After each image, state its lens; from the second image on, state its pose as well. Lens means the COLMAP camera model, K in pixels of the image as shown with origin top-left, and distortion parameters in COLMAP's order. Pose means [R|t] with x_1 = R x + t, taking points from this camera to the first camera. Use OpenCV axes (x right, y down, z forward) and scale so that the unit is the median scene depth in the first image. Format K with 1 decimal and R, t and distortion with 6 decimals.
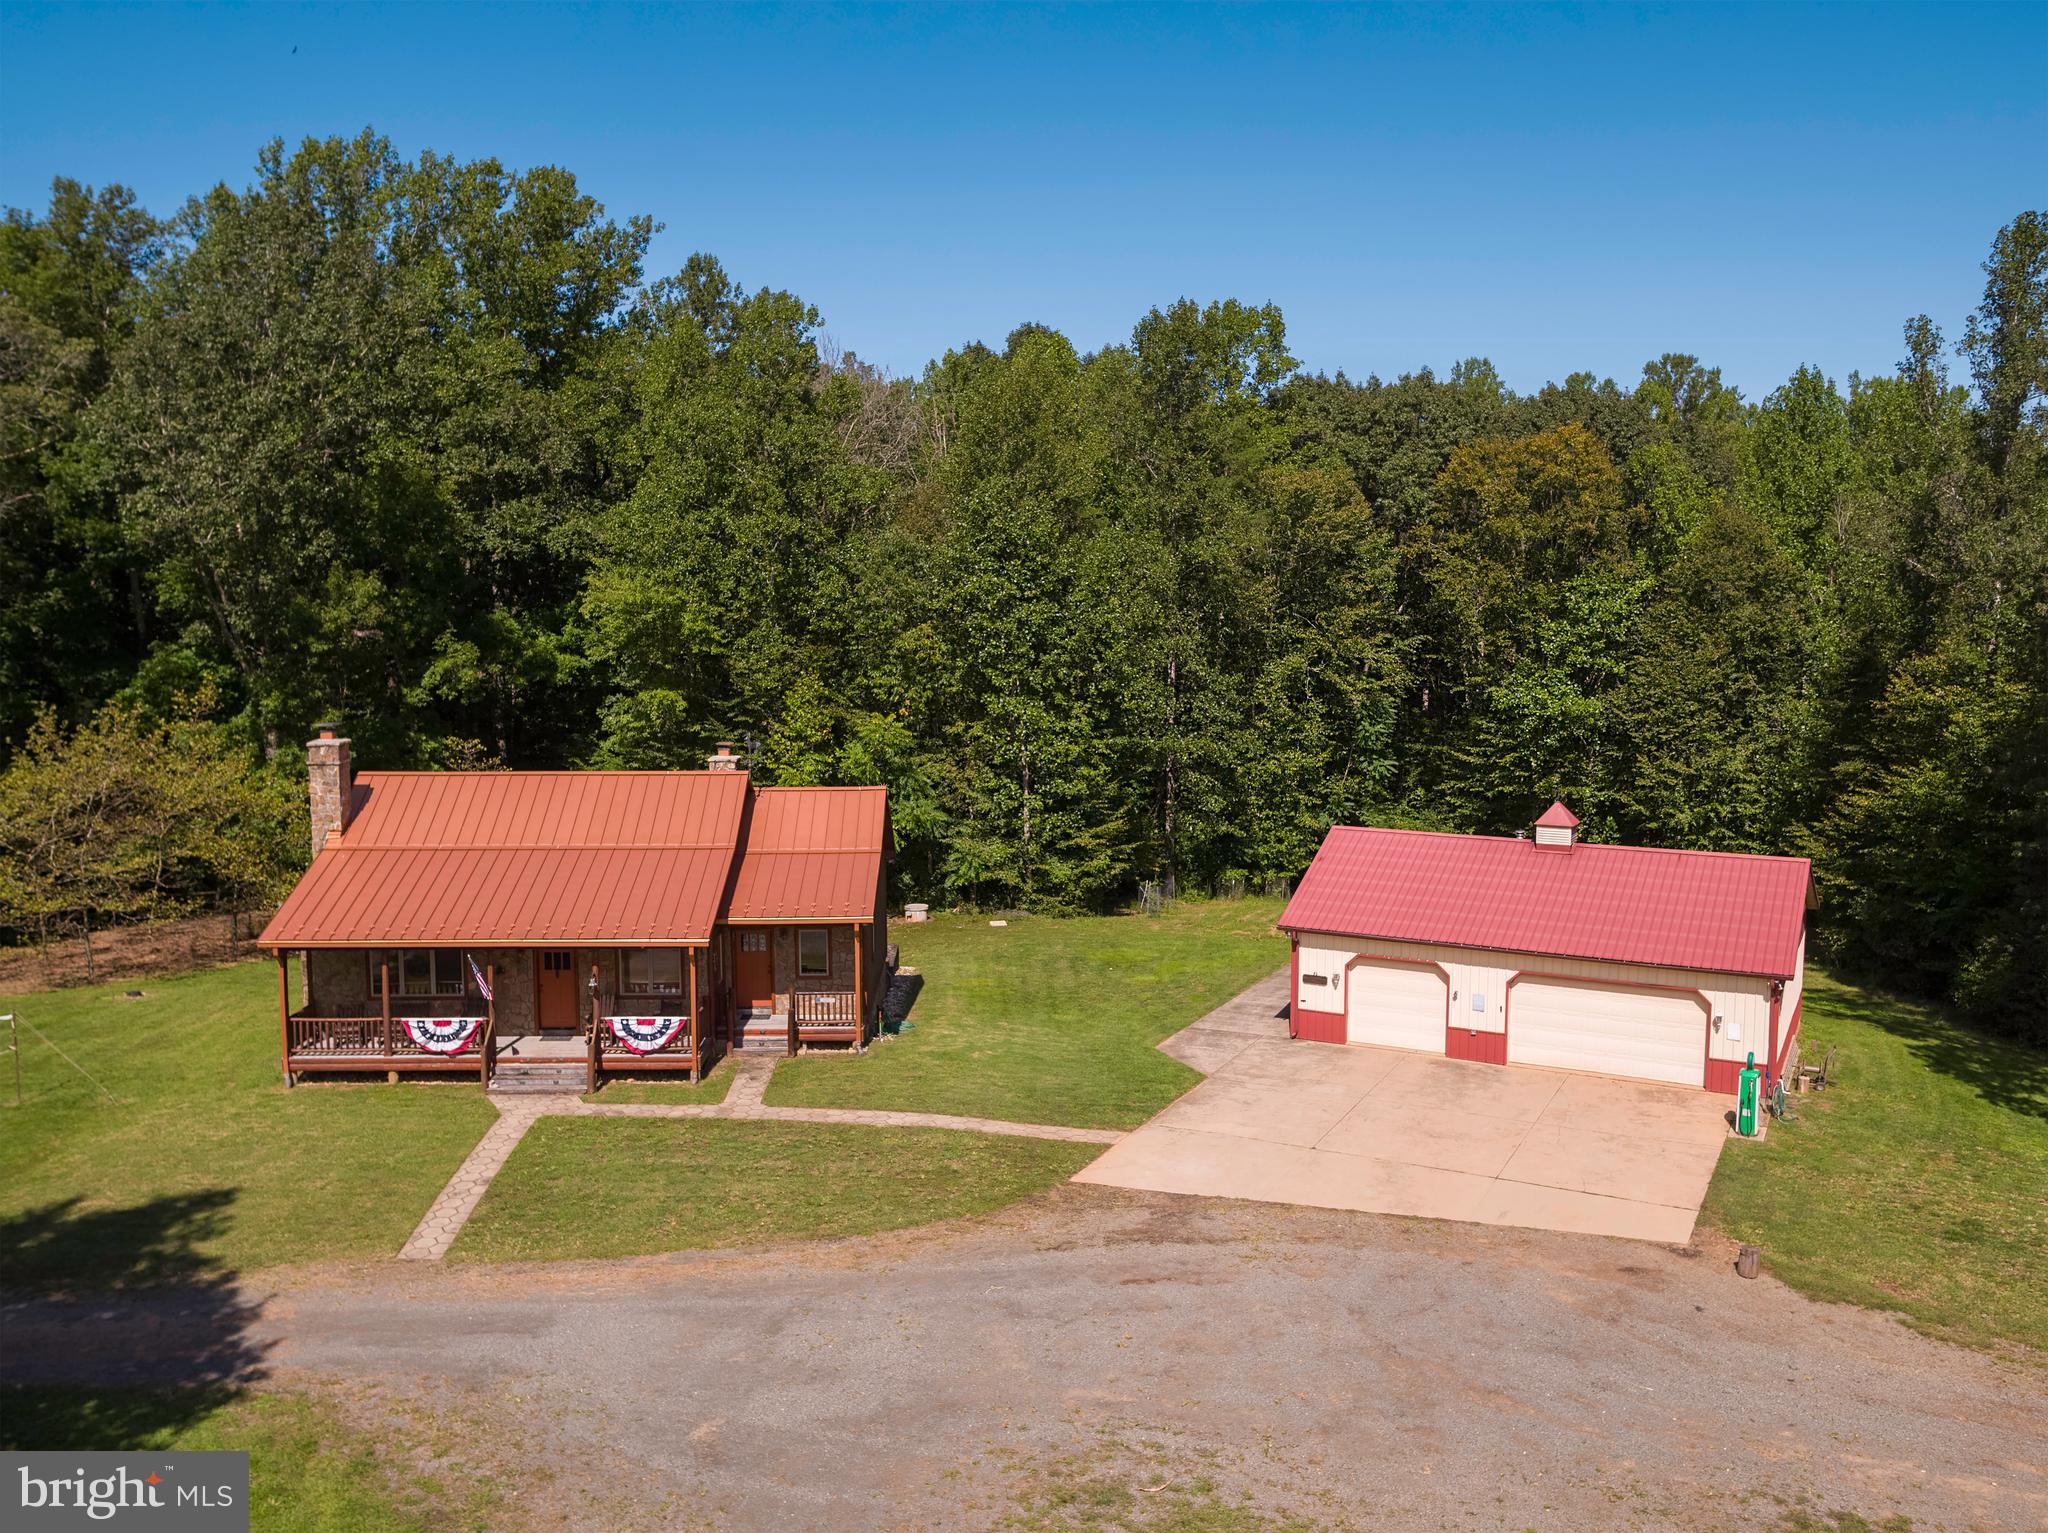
lens RADIAL K [[1786.5, 0, 1036.4], [0, 1786.5, 753.6], [0, 0, 1]] dist [0.001175, 0.022408]
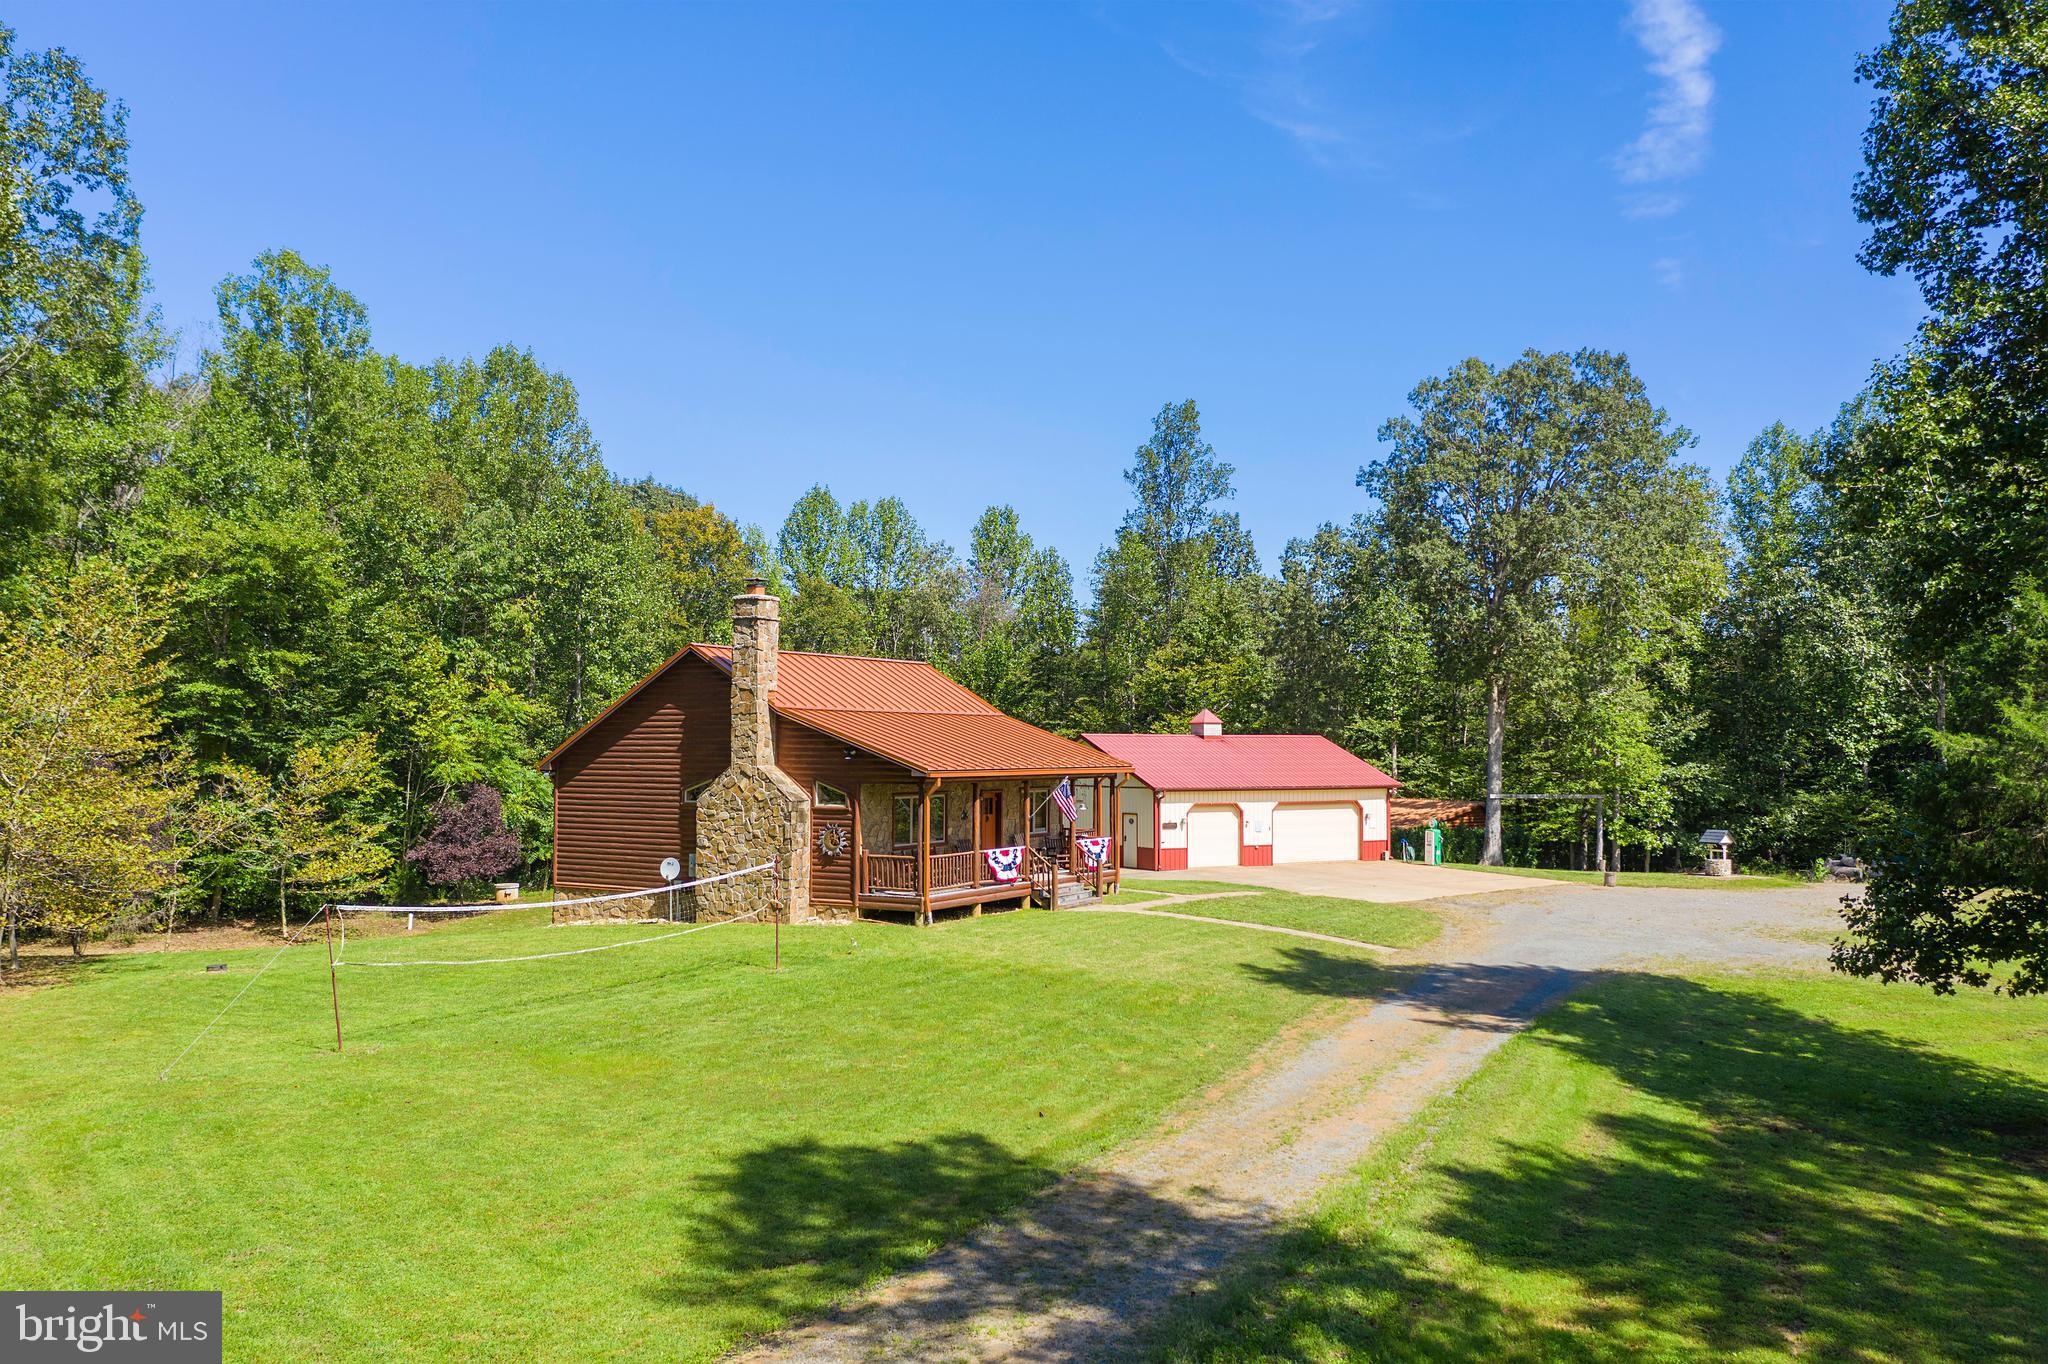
lens RADIAL K [[1620.3, 0, 1022.3], [0, 1620.3, 688.1], [0, 0, 1]] dist [-0.015333, 0.003199]
pose [[0.511996, 0.032937, 0.858356, -1.036459], [0.087677, 0.992042, -0.090365, 0.127804], [-0.854502, 0.121525, 0.505033, 0.451886]]
